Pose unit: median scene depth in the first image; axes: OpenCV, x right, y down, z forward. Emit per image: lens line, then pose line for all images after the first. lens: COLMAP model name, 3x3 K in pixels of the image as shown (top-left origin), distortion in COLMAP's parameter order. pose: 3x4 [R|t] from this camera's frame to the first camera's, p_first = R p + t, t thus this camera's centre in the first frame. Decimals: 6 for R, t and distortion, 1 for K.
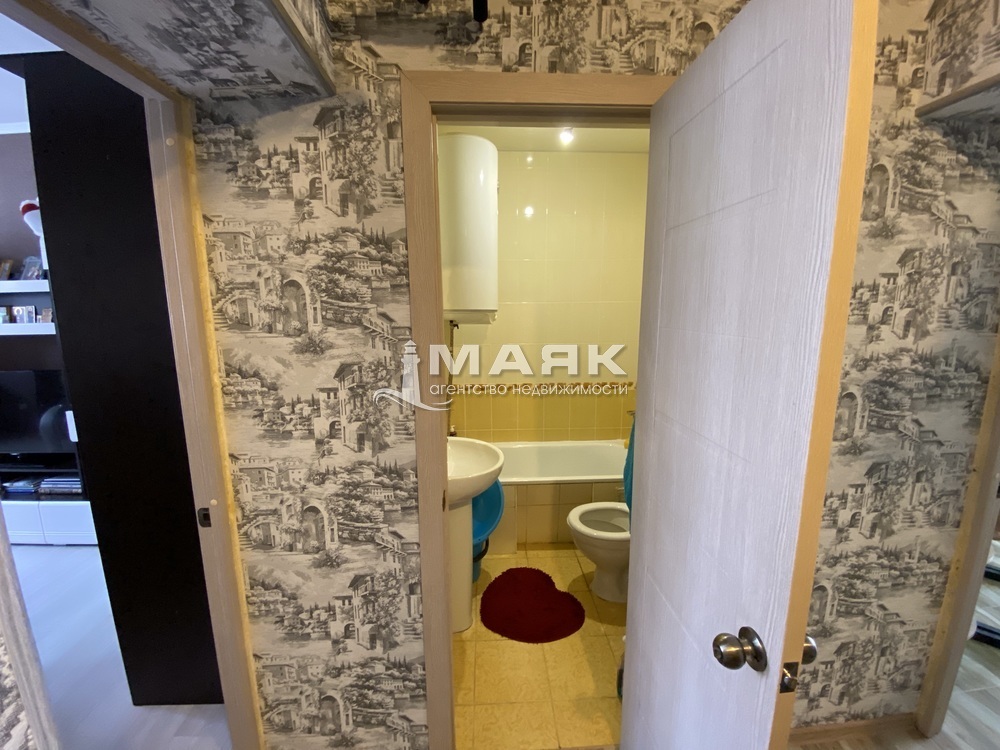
lens RADIAL K [[402.6, 0, 500.0], [0, 402.6, 375.0], [0, 0, 1]] dist [0.000141, -0.000005]
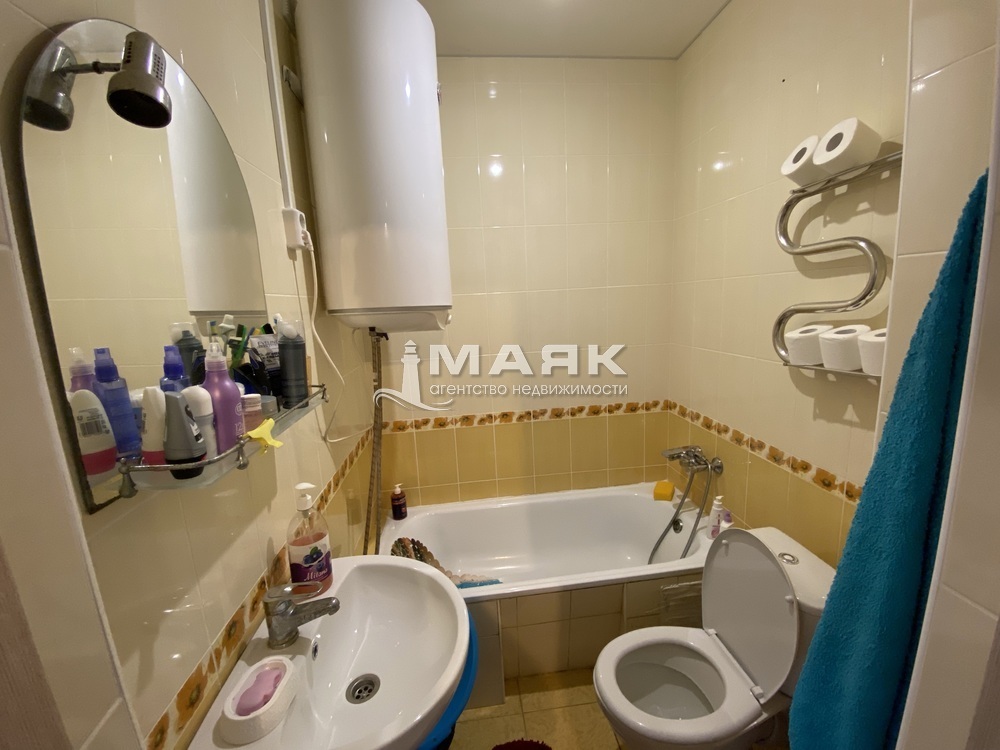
lens RADIAL K [[402.6, 0, 500.0], [0, 402.6, 375.0], [0, 0, 1]] dist [0.000141, -0.000005]
pose [[0.996934, -0.056719, 0.053901, 0.027000], [0.055835, 0.998282, 0.017778, -0.064738], [-0.054816, -0.014714, 0.998388, 0.392635]]
